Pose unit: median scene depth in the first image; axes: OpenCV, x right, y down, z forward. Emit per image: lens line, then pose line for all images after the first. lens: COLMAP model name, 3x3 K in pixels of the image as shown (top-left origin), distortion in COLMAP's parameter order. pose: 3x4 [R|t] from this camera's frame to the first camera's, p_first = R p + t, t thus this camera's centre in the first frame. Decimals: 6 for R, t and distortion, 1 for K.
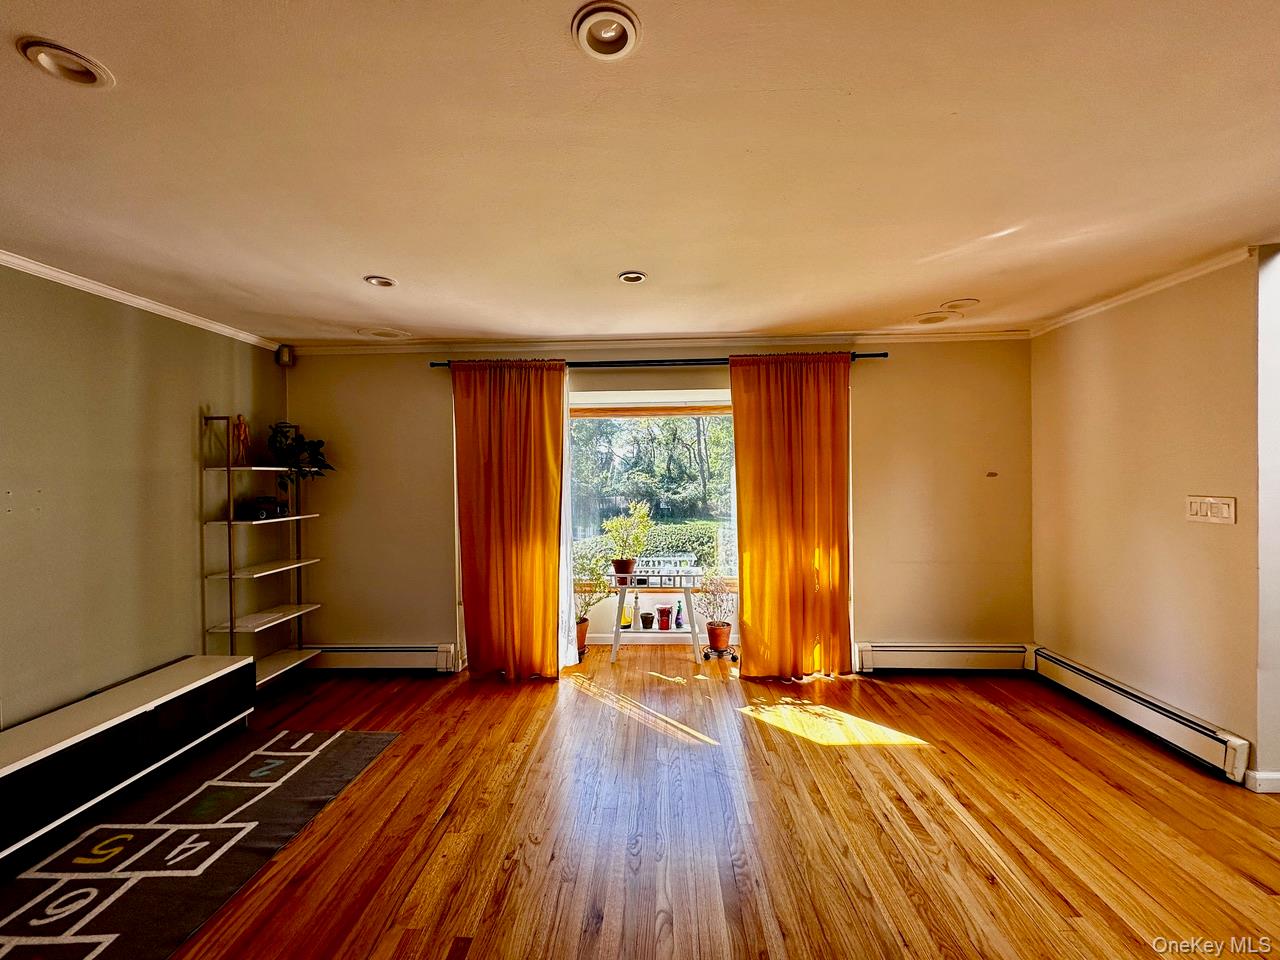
lens RADIAL K [[506.6, 0, 638.0], [0, 506.6, 477.3], [0, 0, 1]] dist [-0.008685, 0.000035]
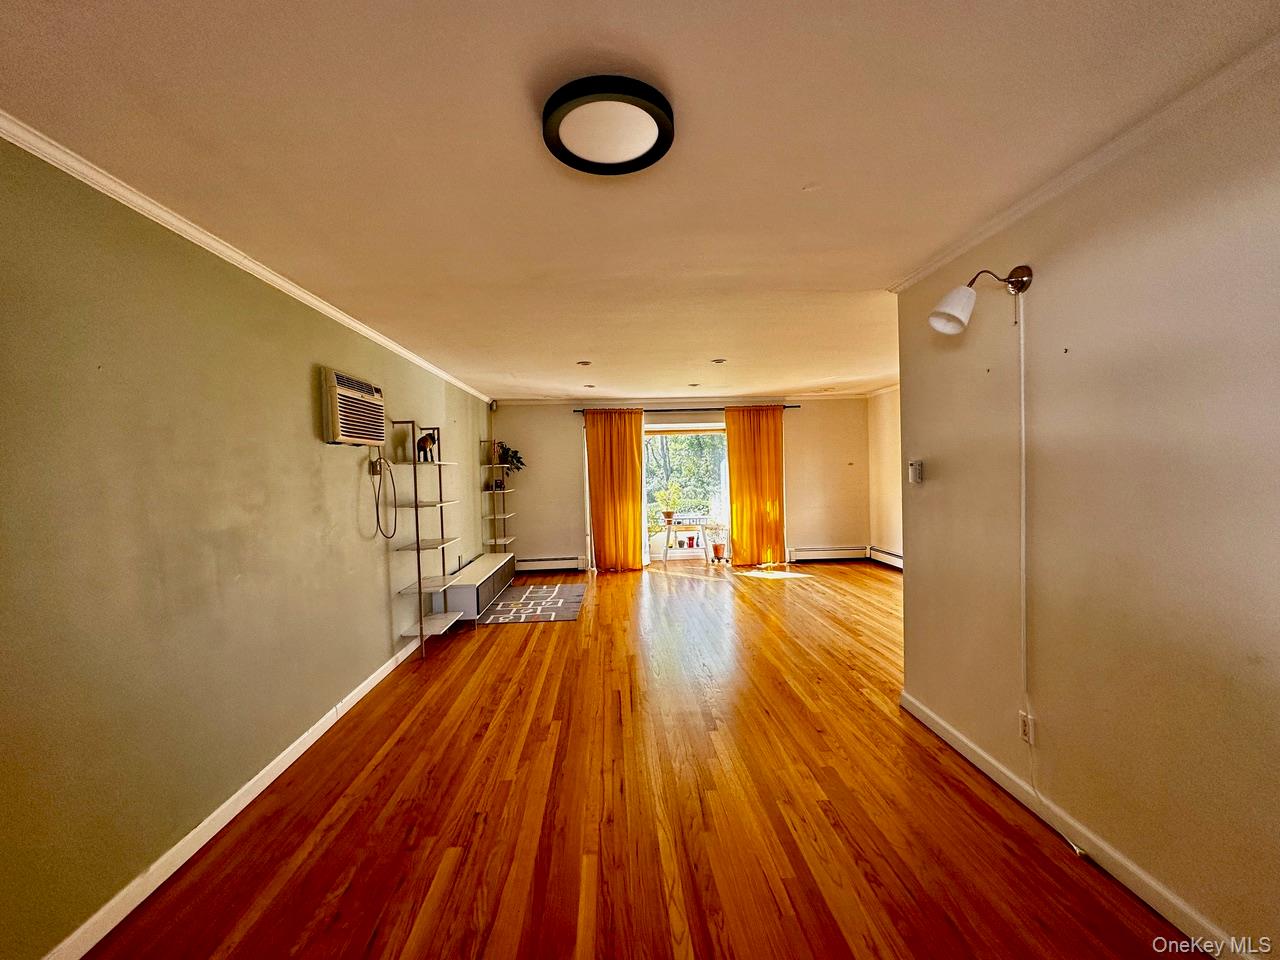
lens RADIAL K [[506.6, 0, 644.0], [0, 506.6, 481.2], [0, 0, 1]] dist [-0.008685, 0.000035]
pose [[0.994914, -0.016675, 0.099334, -0.332638], [0.015097, 0.999748, 0.016611, 0.017004], [-0.099586, -0.015027, 0.994915, -0.943770]]
